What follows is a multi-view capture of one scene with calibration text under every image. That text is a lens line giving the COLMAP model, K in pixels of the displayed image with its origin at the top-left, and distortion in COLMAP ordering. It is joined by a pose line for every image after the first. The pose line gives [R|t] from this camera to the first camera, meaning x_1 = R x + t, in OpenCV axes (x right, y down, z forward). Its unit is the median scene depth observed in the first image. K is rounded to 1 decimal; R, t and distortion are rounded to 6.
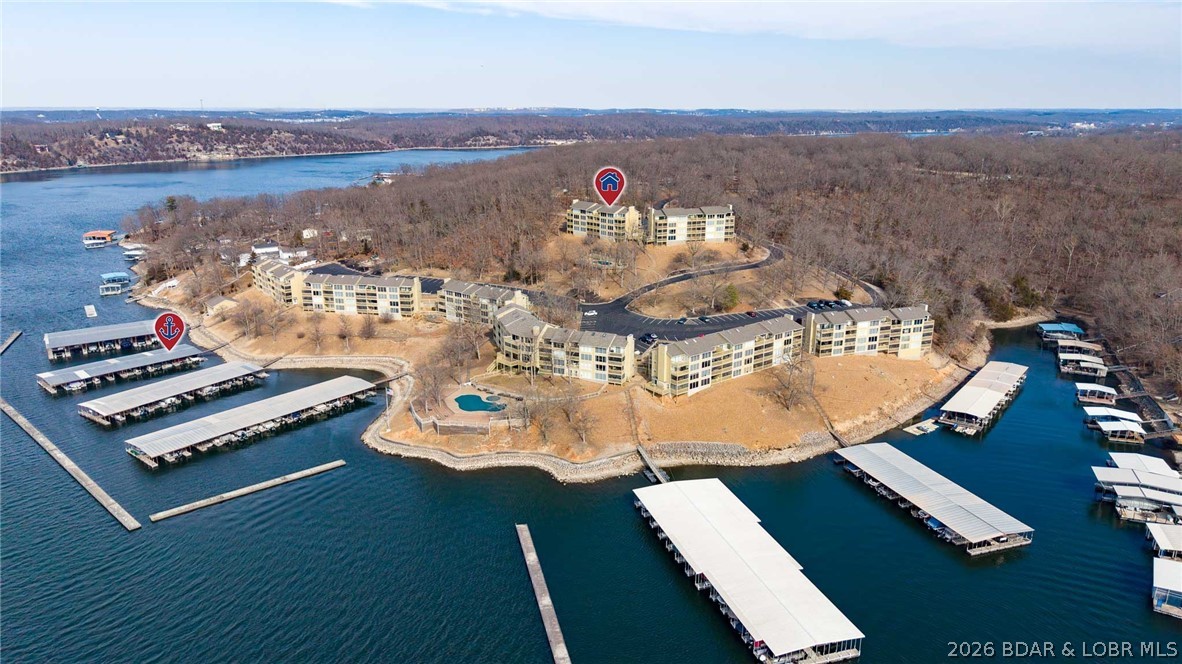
lens RADIAL K [[789.1, 0, 591.0], [0, 789.1, 332.0], [0, 0, 1]] dist [0.011680, -0.000844]
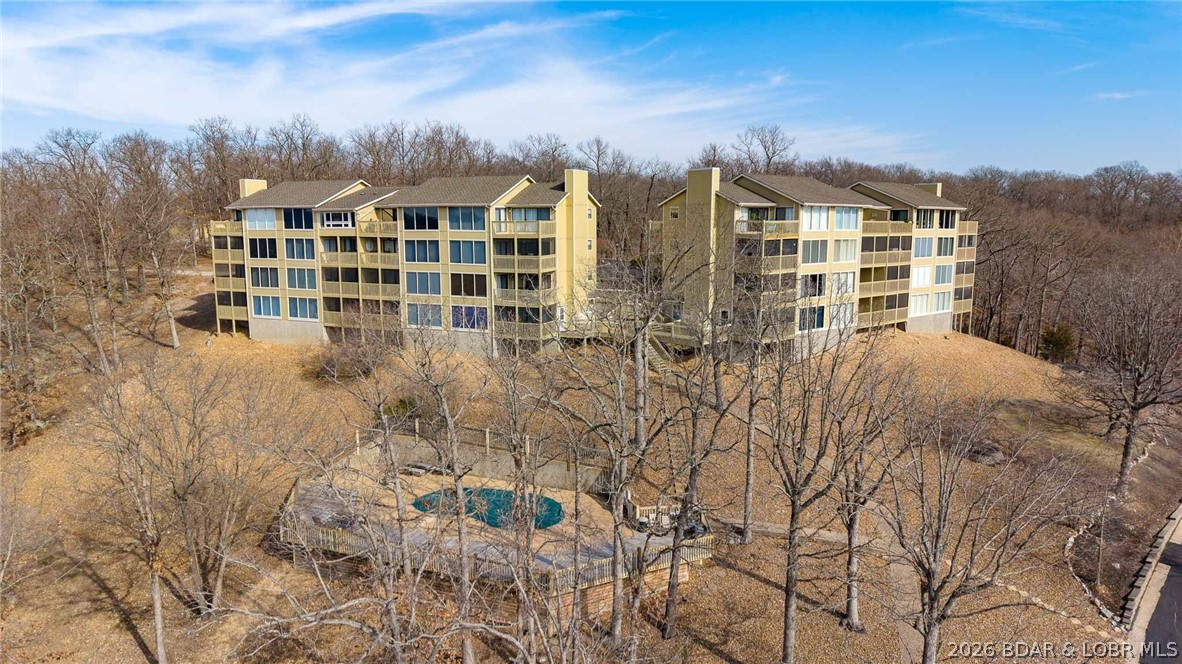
lens RADIAL K [[811.0, 0, 586.3], [0, 811.0, 328.2], [0, 0, 1]] dist [0.007073, -0.001971]
pose [[0.924873, -0.044207, 0.377699, -0.021964], [0.101383, 0.985936, -0.132861, -0.092302], [-0.366514, 0.161171, 0.916347, 0.805563]]
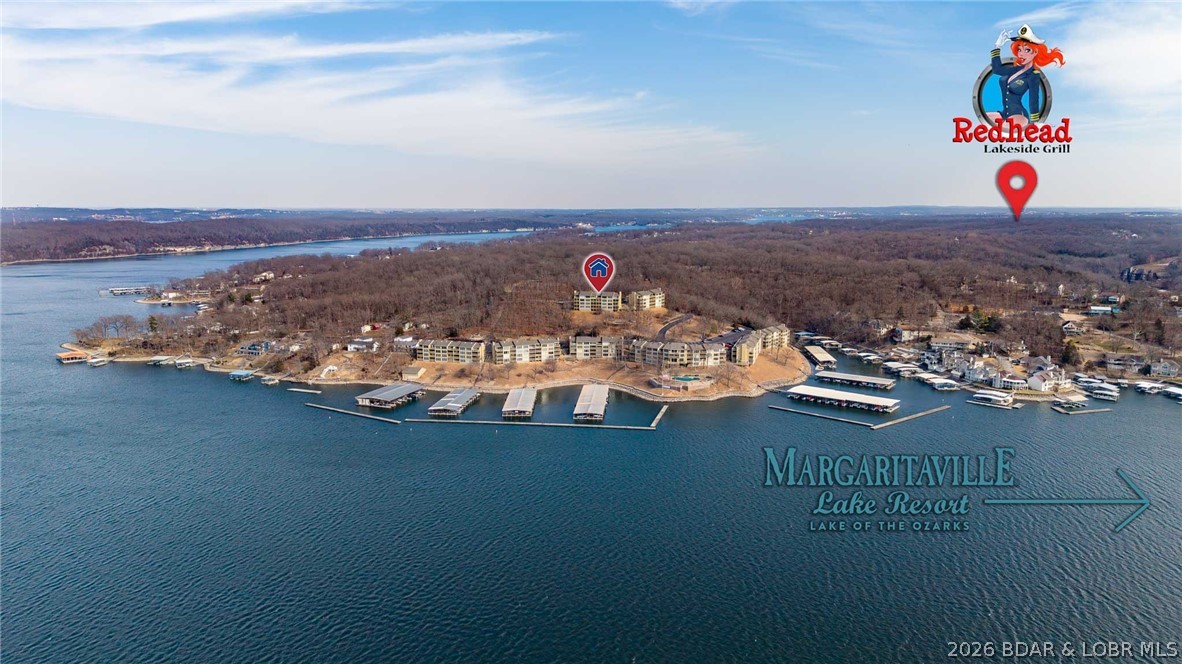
lens RADIAL K [[775.9, 0, 591.0], [0, 775.9, 332.0], [0, 0, 1]] dist [0.090940, -0.117482]
pose [[0.826323, -0.089757, 0.555999, -0.985465], [0.153942, 0.985620, -0.069675, 0.045457], [-0.541750, 0.143166, 0.828258, -0.424000]]
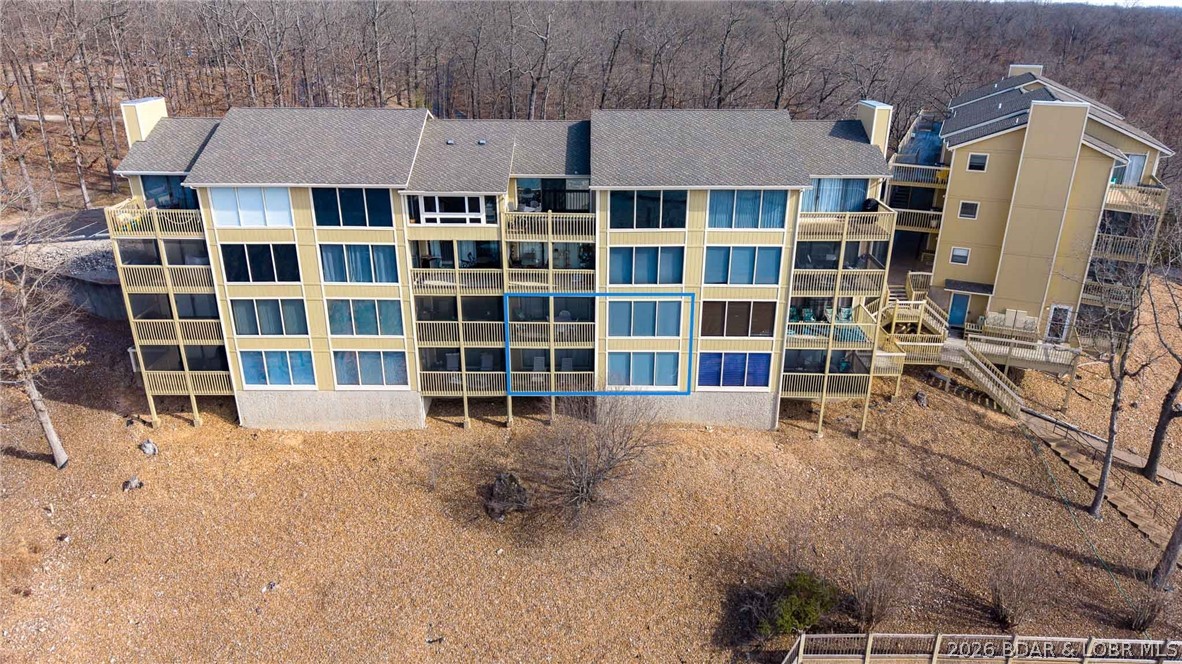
lens RADIAL K [[811.0, 0, 586.3], [0, 811.0, 328.2], [0, 0, 1]] dist [0.007073, -0.001971]
pose [[0.678540, -0.259037, 0.687374, -0.066364], [0.198046, 0.965620, 0.168393, -0.151747], [-0.707362, 0.021871, 0.706513, 0.923480]]
